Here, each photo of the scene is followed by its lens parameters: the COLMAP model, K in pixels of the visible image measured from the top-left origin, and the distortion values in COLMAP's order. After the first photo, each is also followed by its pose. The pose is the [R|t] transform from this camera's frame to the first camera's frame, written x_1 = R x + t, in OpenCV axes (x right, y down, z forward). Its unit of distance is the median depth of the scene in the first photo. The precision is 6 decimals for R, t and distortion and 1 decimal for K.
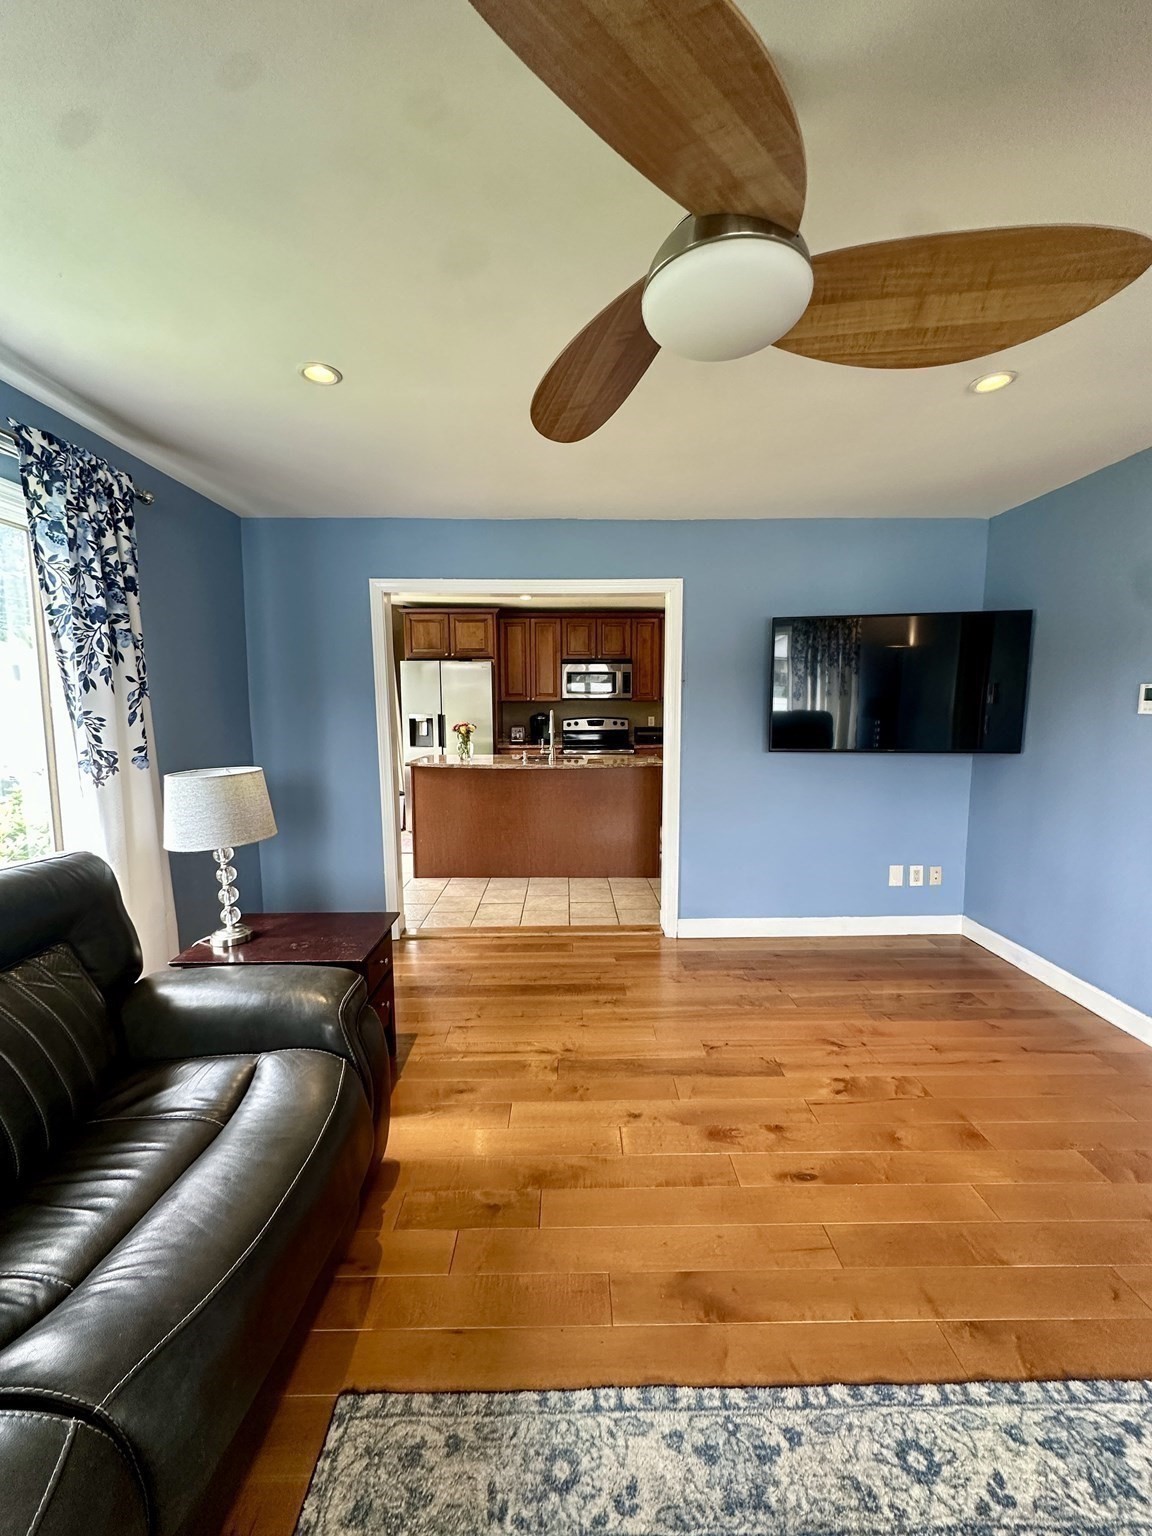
lens RADIAL K [[615.8, 0, 576.4], [0, 615.8, 769.1], [0, 0, 1]] dist [-0.002073, 0.000571]
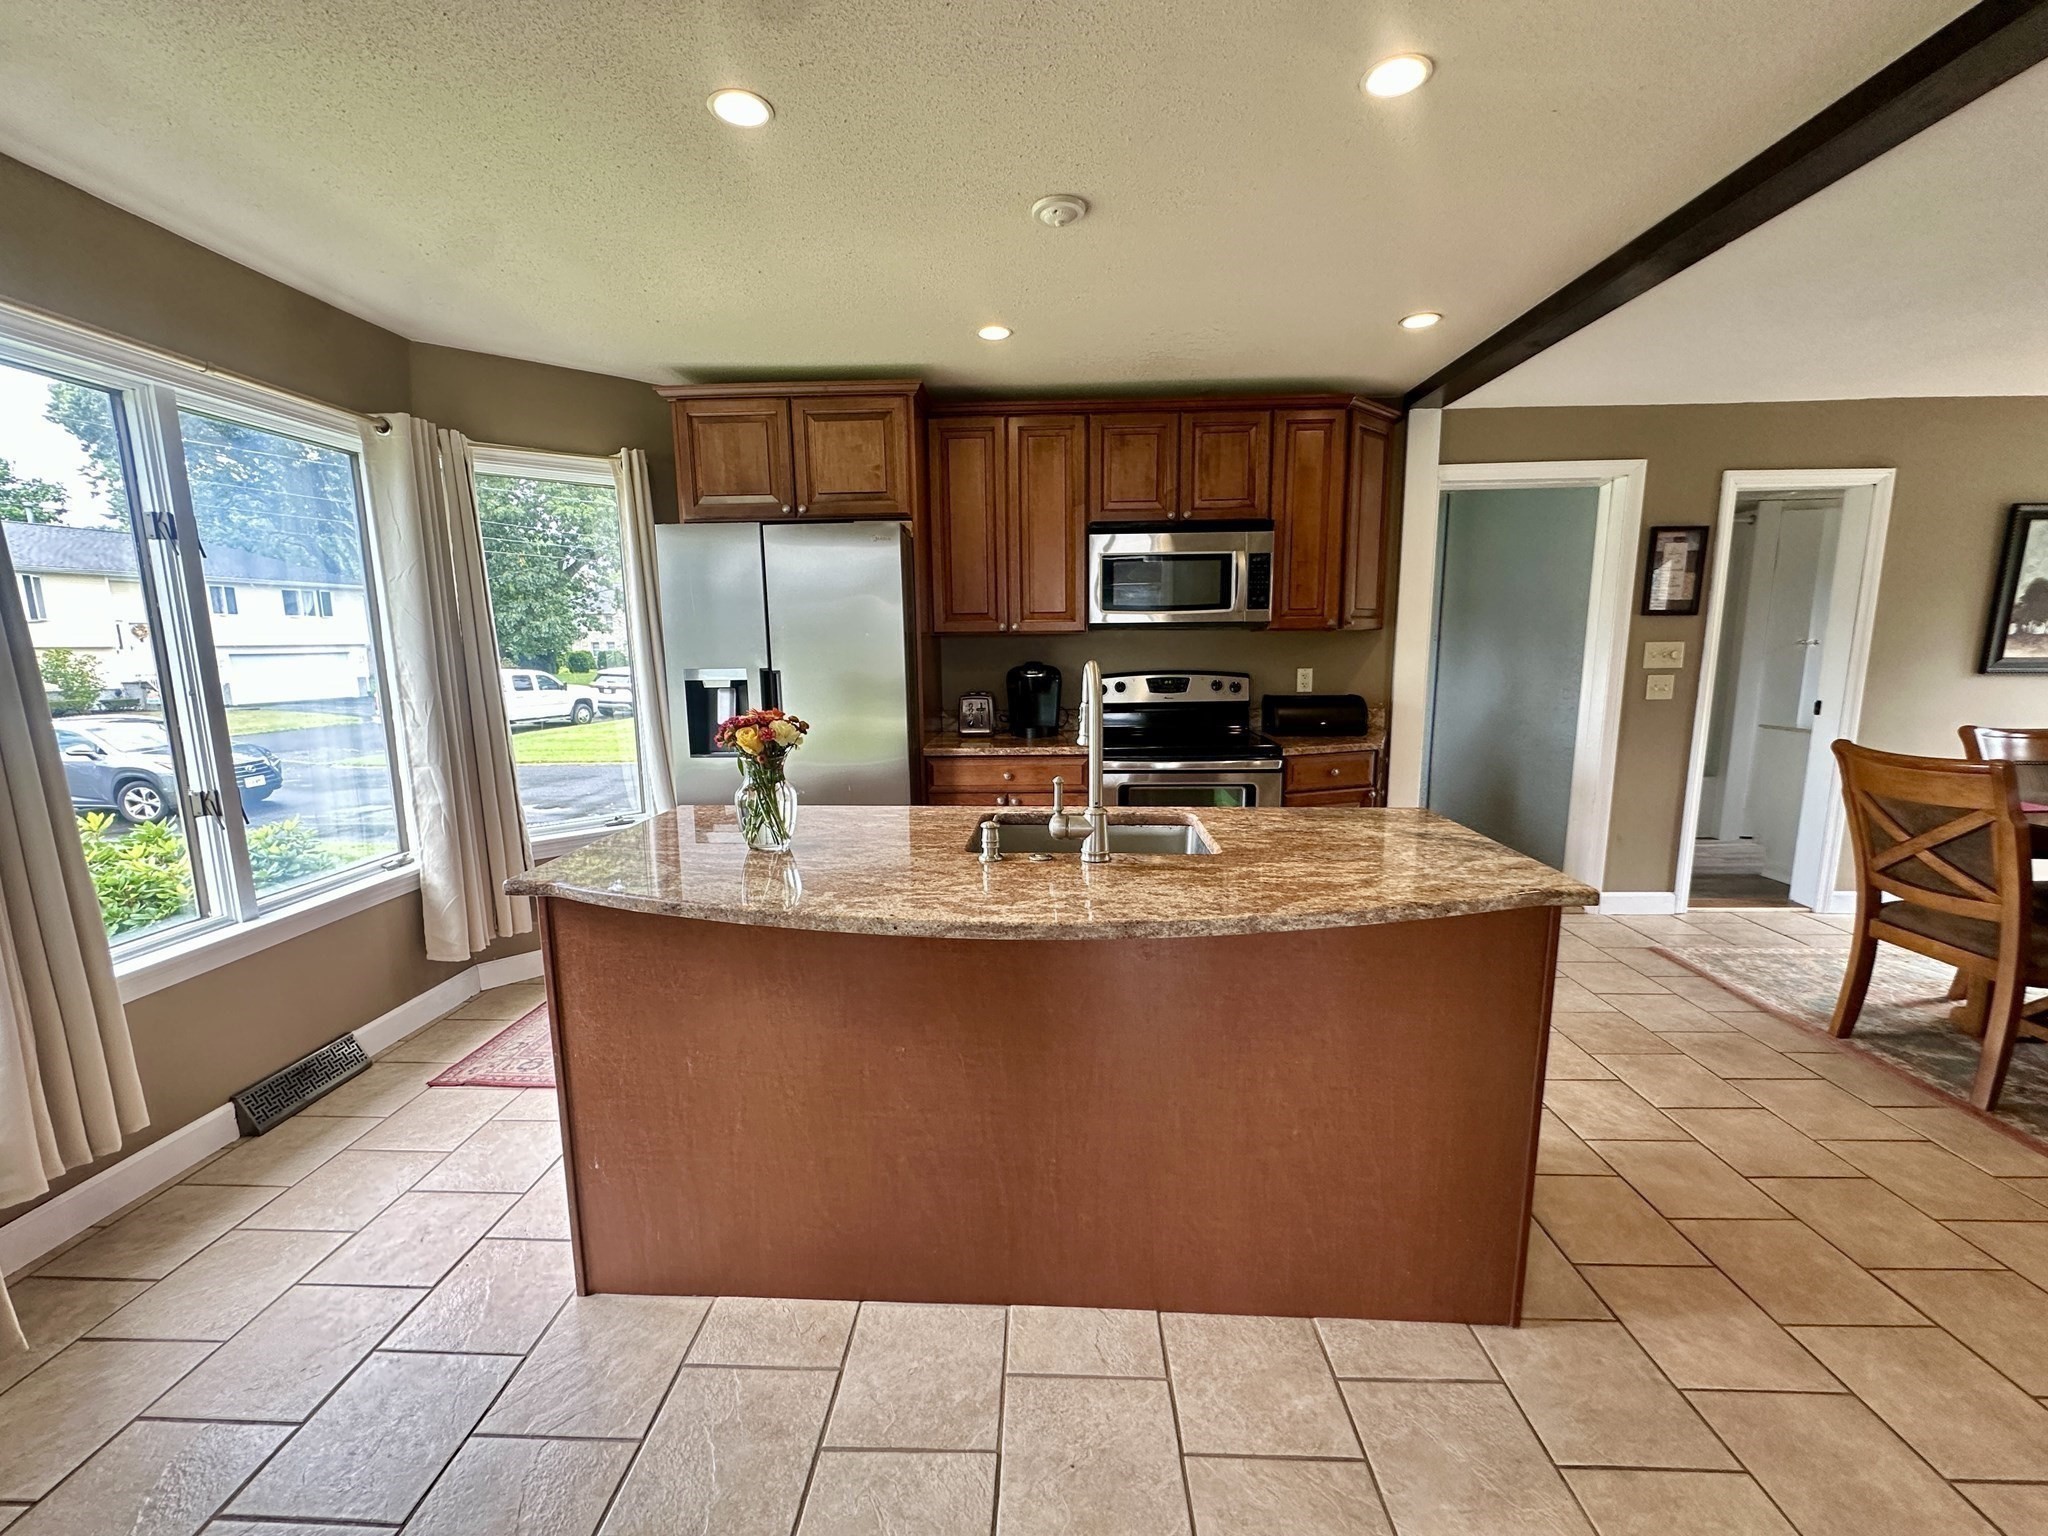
lens RADIAL K [[821.1, 0, 1021.6], [0, 821.1, 767.0], [0, 0, 1]] dist [-0.002073, 0.000571]
pose [[0.998345, -0.000192, -0.057516, -0.036912], [0.002856, 0.998927, 0.046231, -0.050145], [0.057445, -0.046318, 0.997274, 0.488457]]
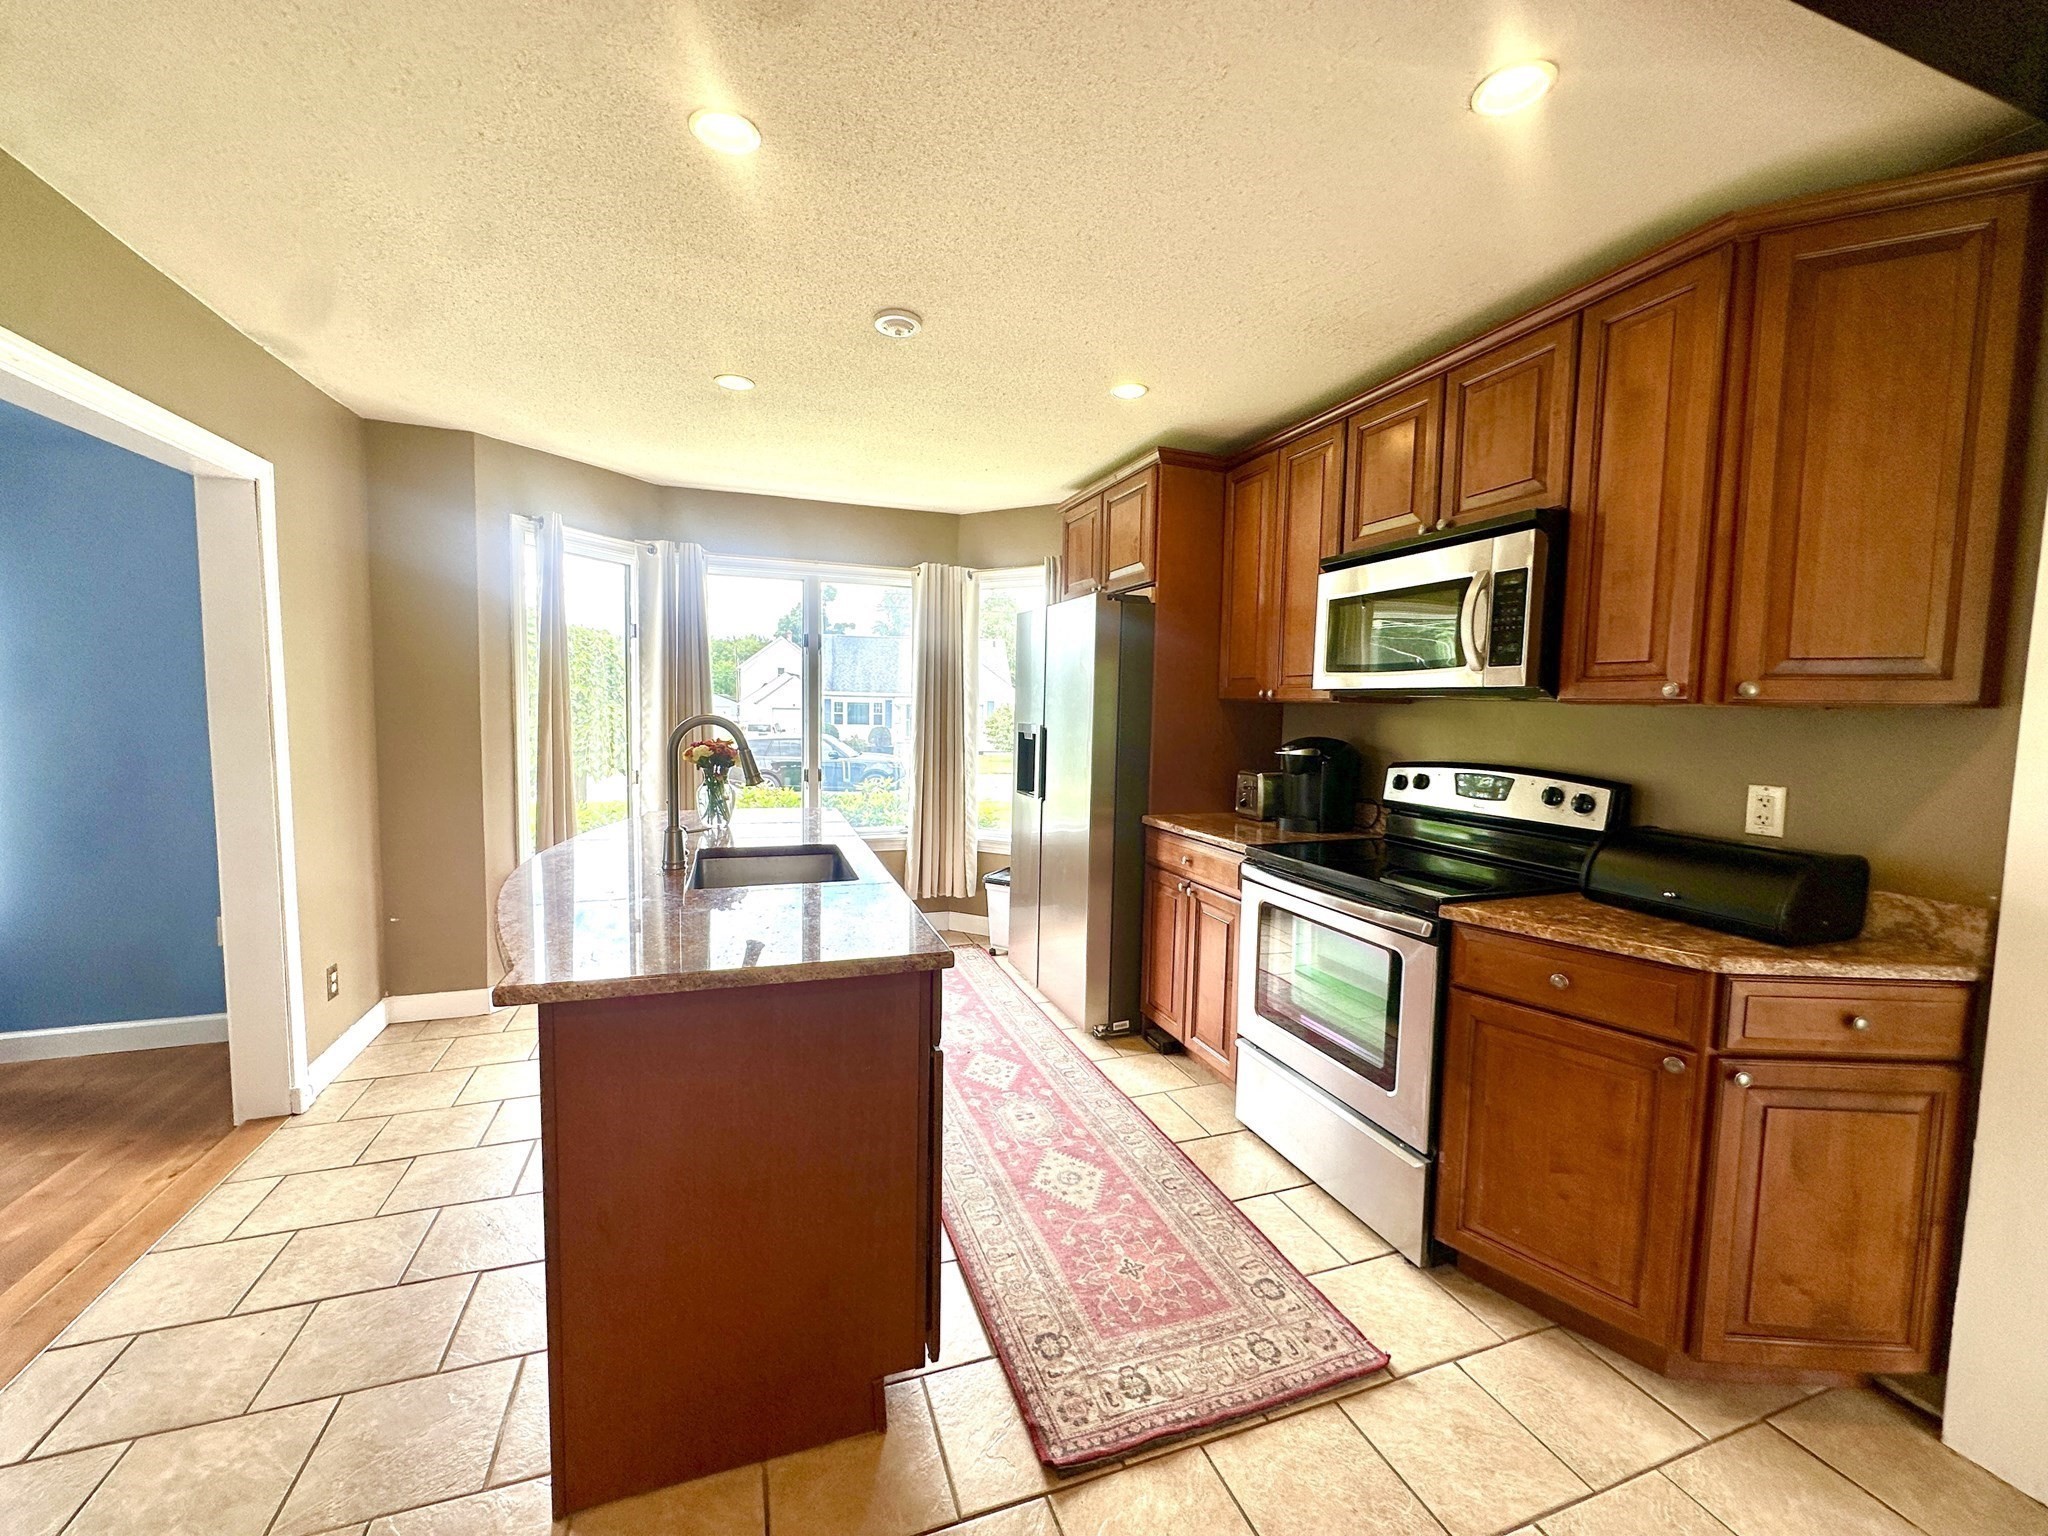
lens RADIAL K [[821.1, 0, 1021.9], [0, 821.1, 768.3], [0, 0, 1]] dist [-0.002073, 0.000571]
pose [[0.319058, 0.082792, -0.944112, 0.316295], [-0.117228, 0.991975, 0.047373, -0.082378], [0.940457, 0.095561, 0.326203, 0.761880]]
